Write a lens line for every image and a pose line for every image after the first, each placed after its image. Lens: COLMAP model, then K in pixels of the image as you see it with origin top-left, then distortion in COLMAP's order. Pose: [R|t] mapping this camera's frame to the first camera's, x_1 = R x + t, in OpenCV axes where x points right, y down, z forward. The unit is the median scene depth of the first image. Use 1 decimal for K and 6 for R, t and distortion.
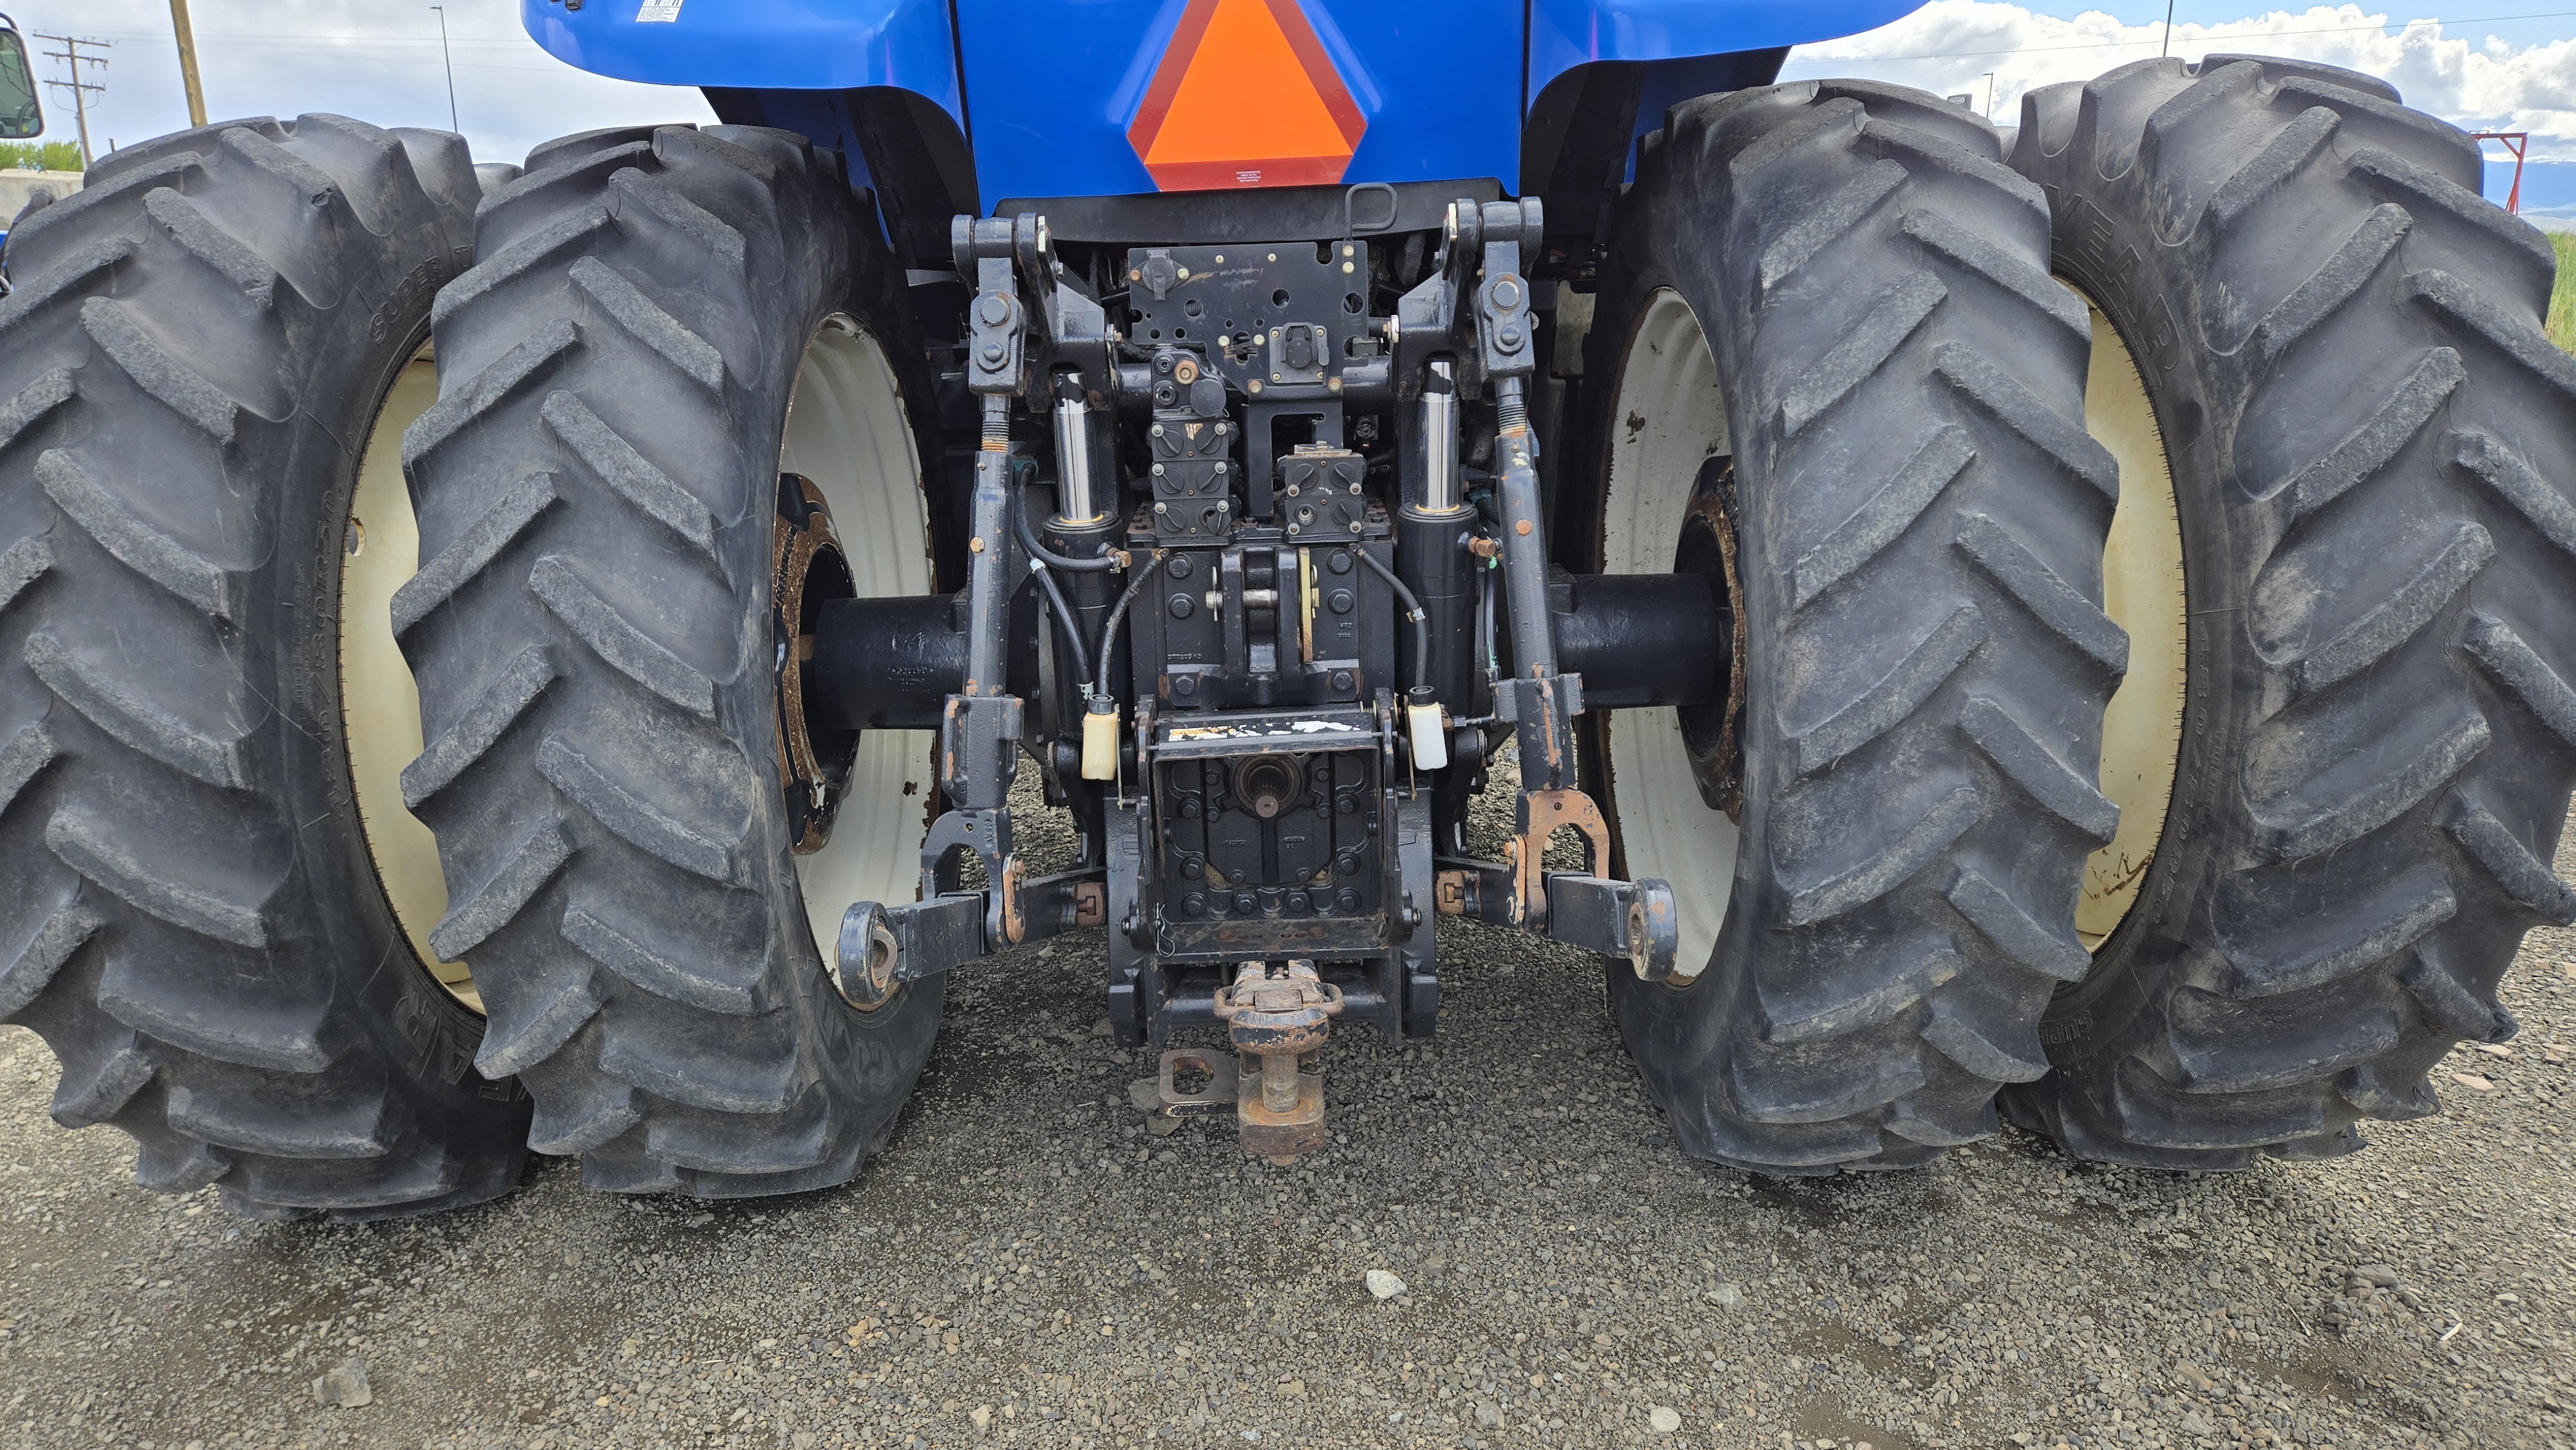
lens RADIAL K [[1738.4, 0, 1274.9], [0, 1738.4, 703.0], [0, 0, 1]] dist [0.079153, -0.066869]
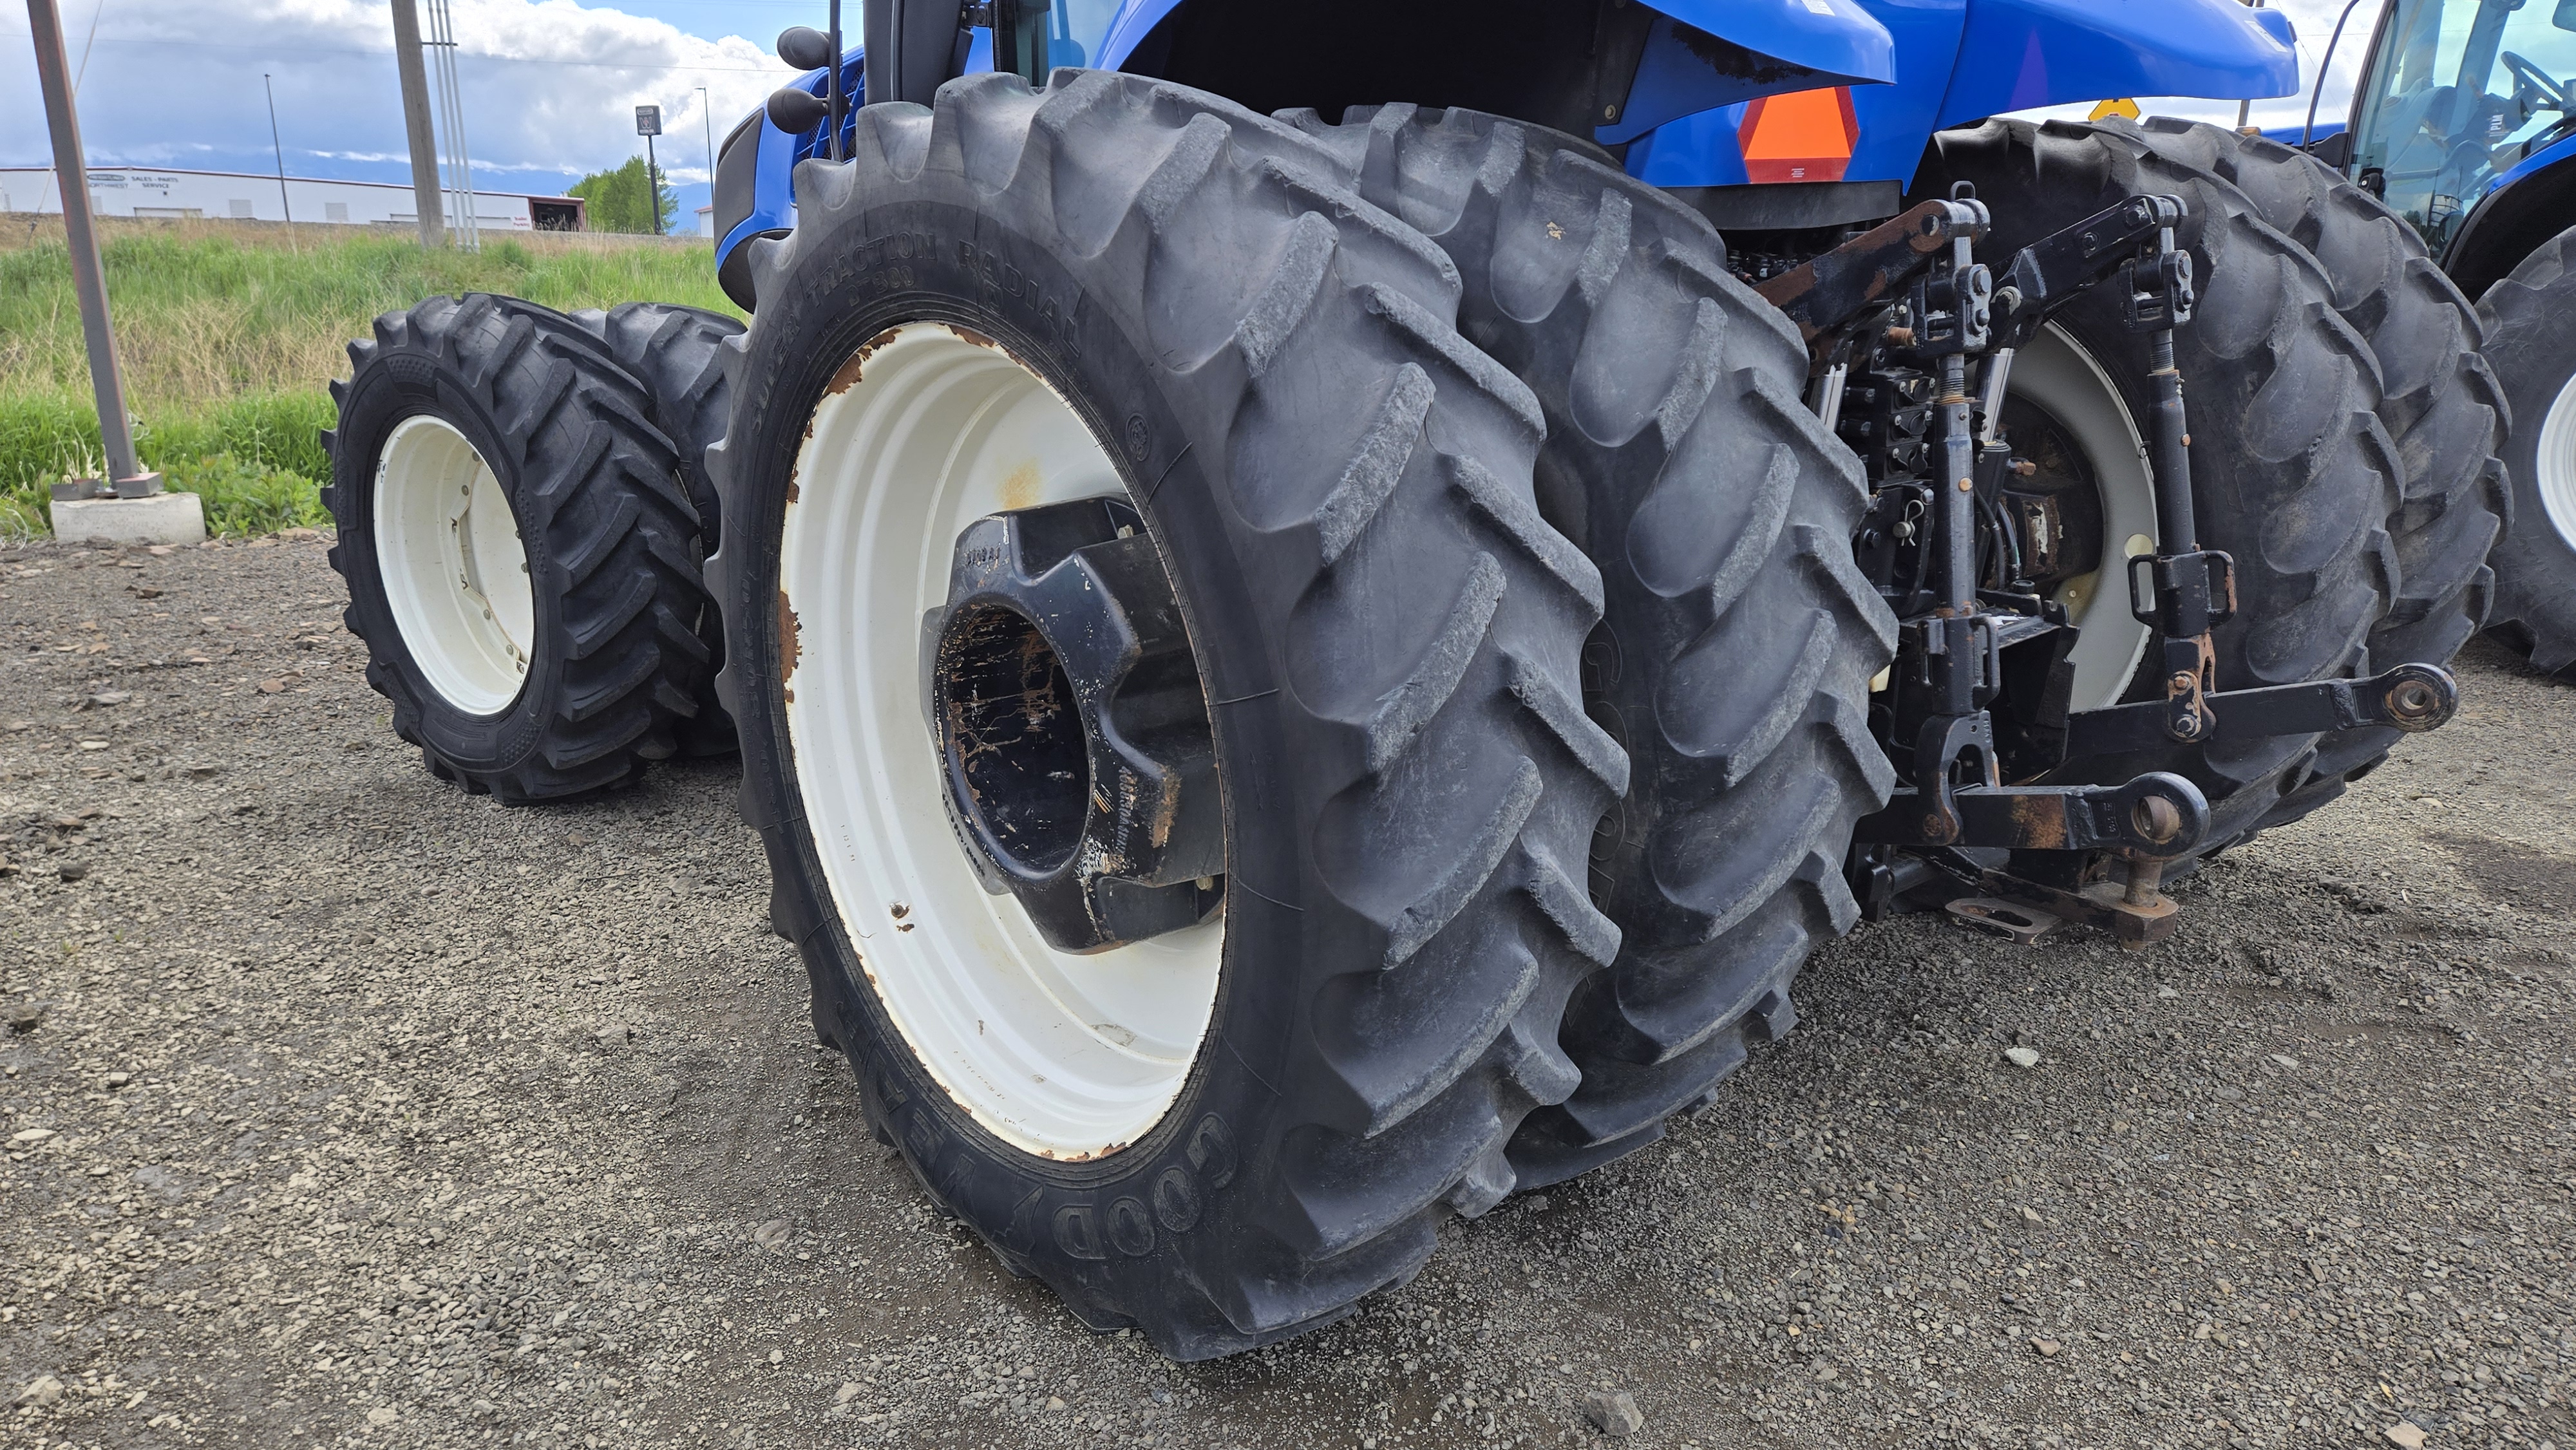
lens RADIAL K [[1738.4, 0, 1250.6], [0, 1738.4, 730.1], [0, 0, 1]] dist [0.079153, -0.066869]
pose [[0.777738, -0.157951, 0.608421, -1.282614], [0.152265, 0.986428, 0.061446, -0.074316], [-0.609869, 0.044852, 0.791232, 0.369755]]
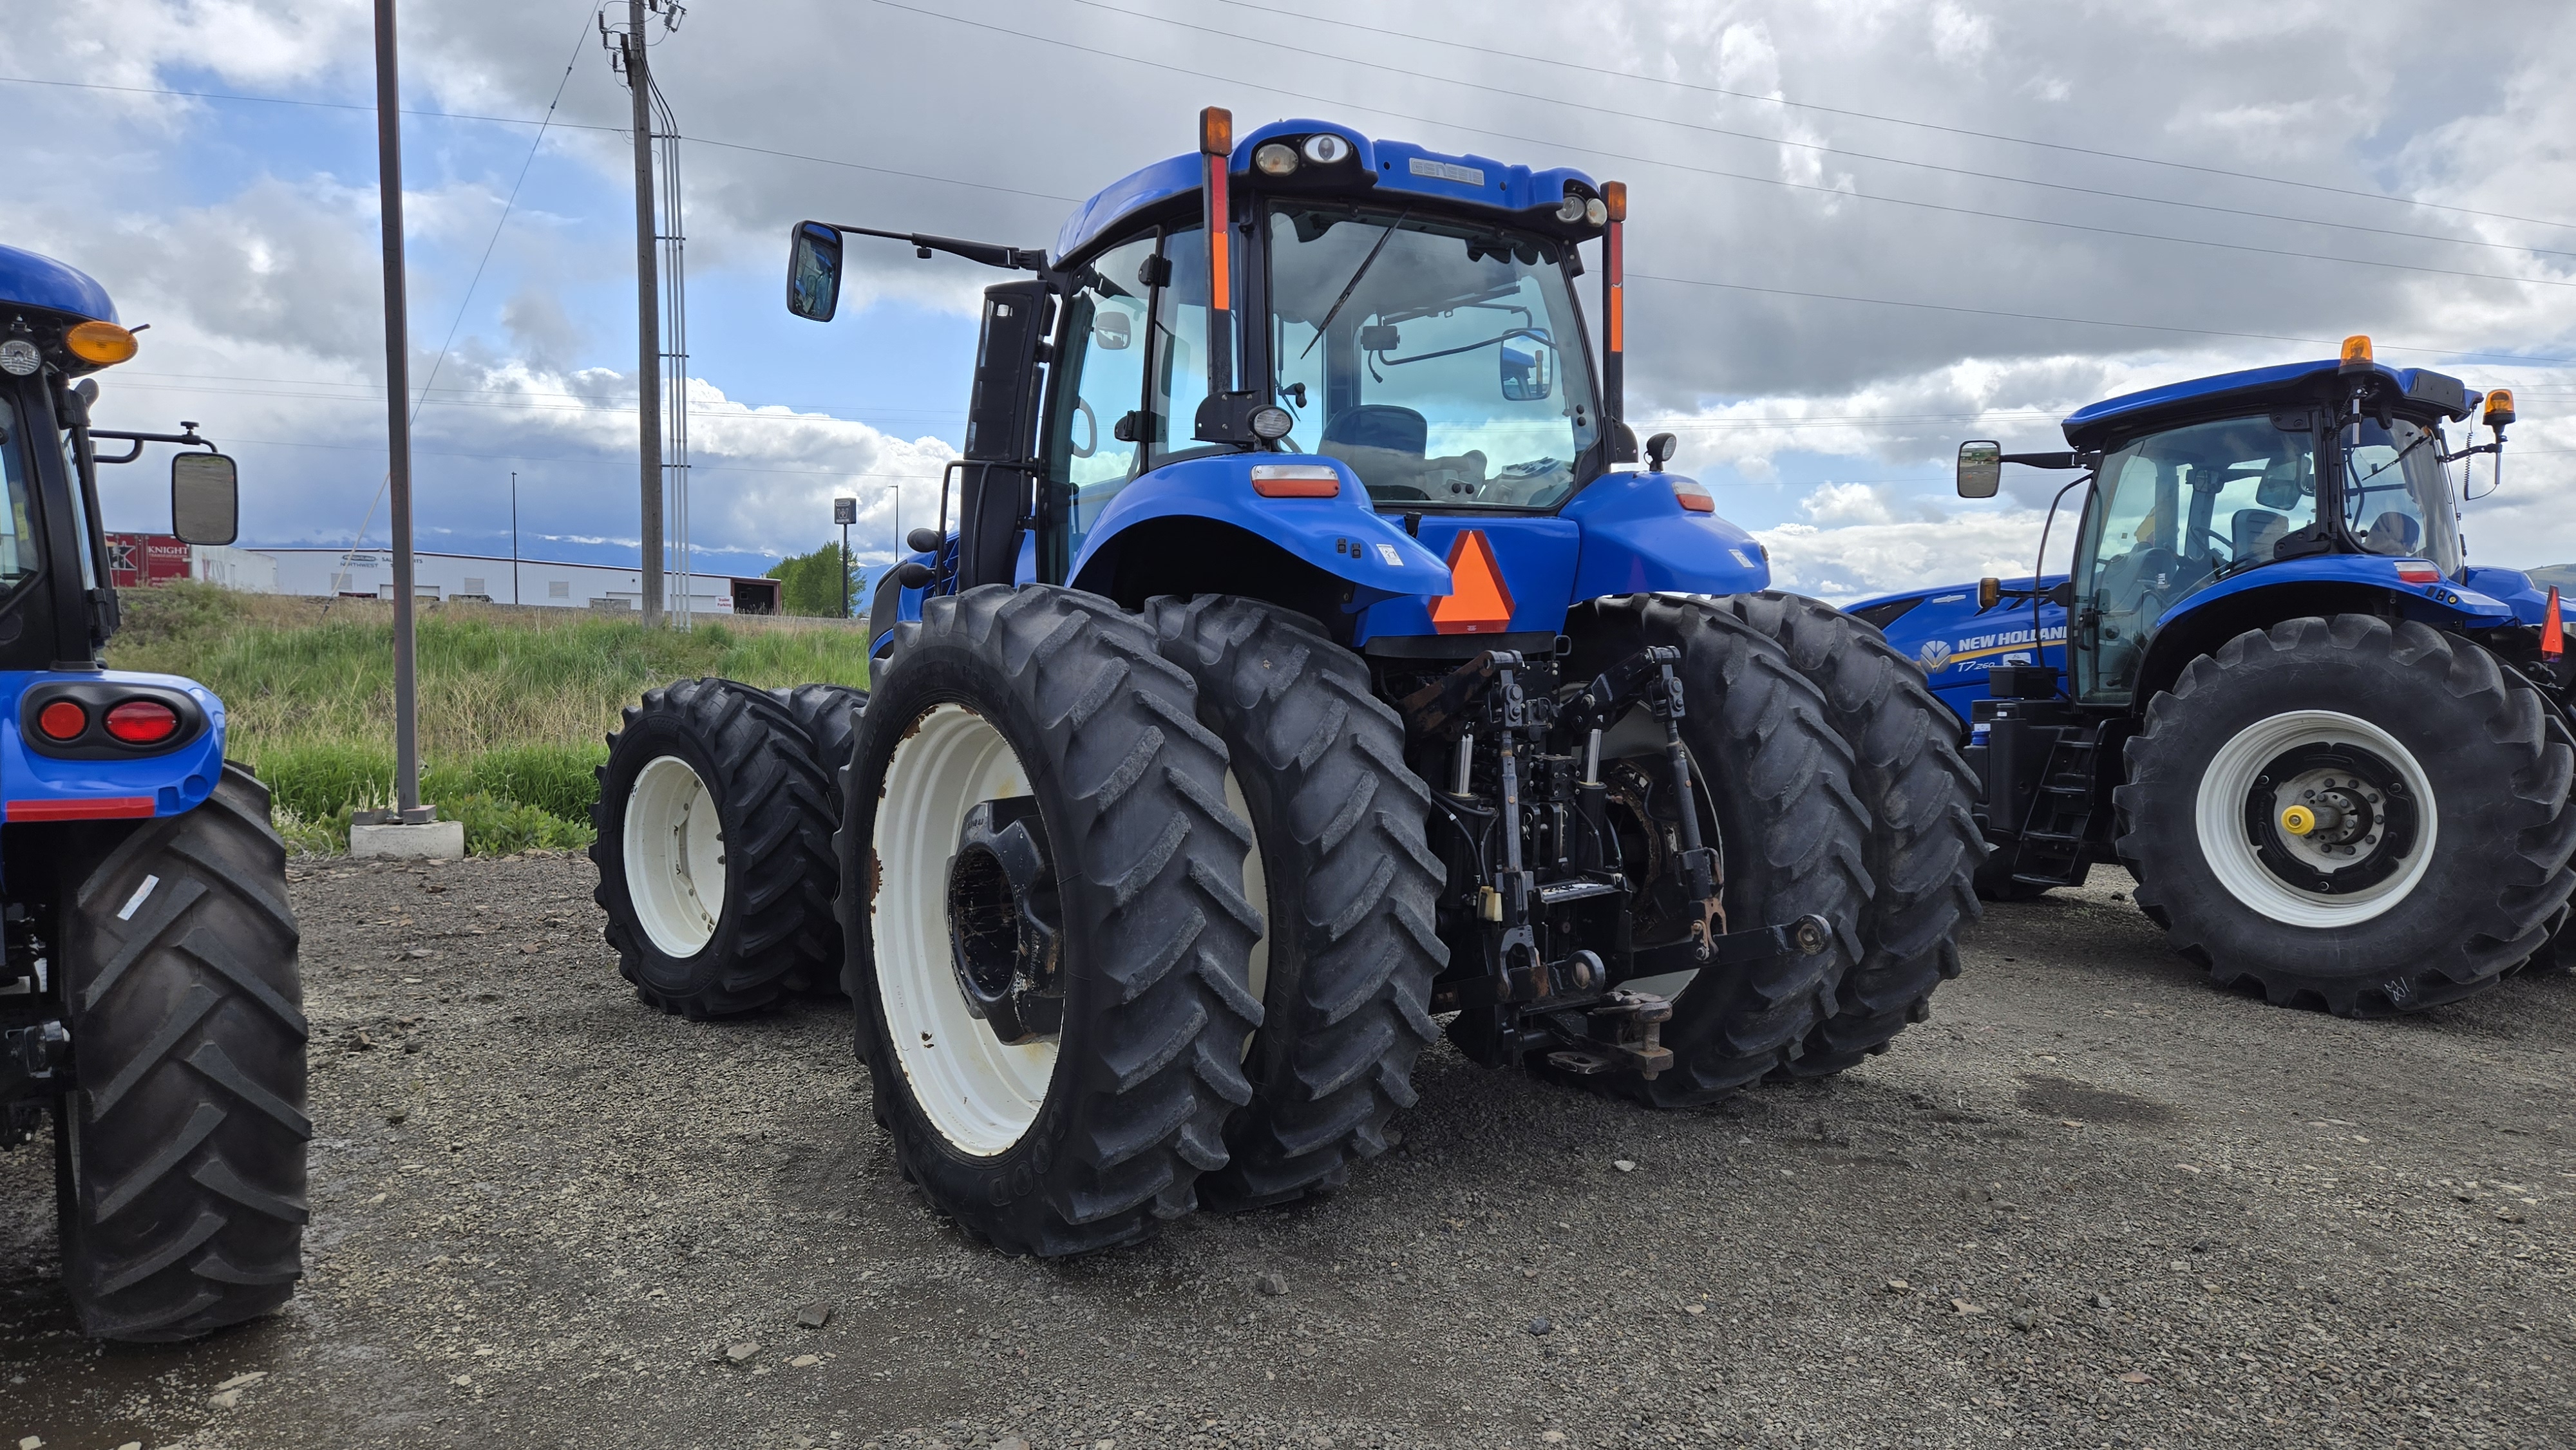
lens RADIAL K [[1738.4, 0, 1283.3], [0, 1738.4, 740.8], [0, 0, 1]] dist [0.079153, -0.066869]
pose [[0.818402, -0.016813, 0.574401, -1.622388], [0.124403, 0.981052, -0.148532, 0.120135], [-0.561019, 0.193016, 0.804986, -0.572477]]
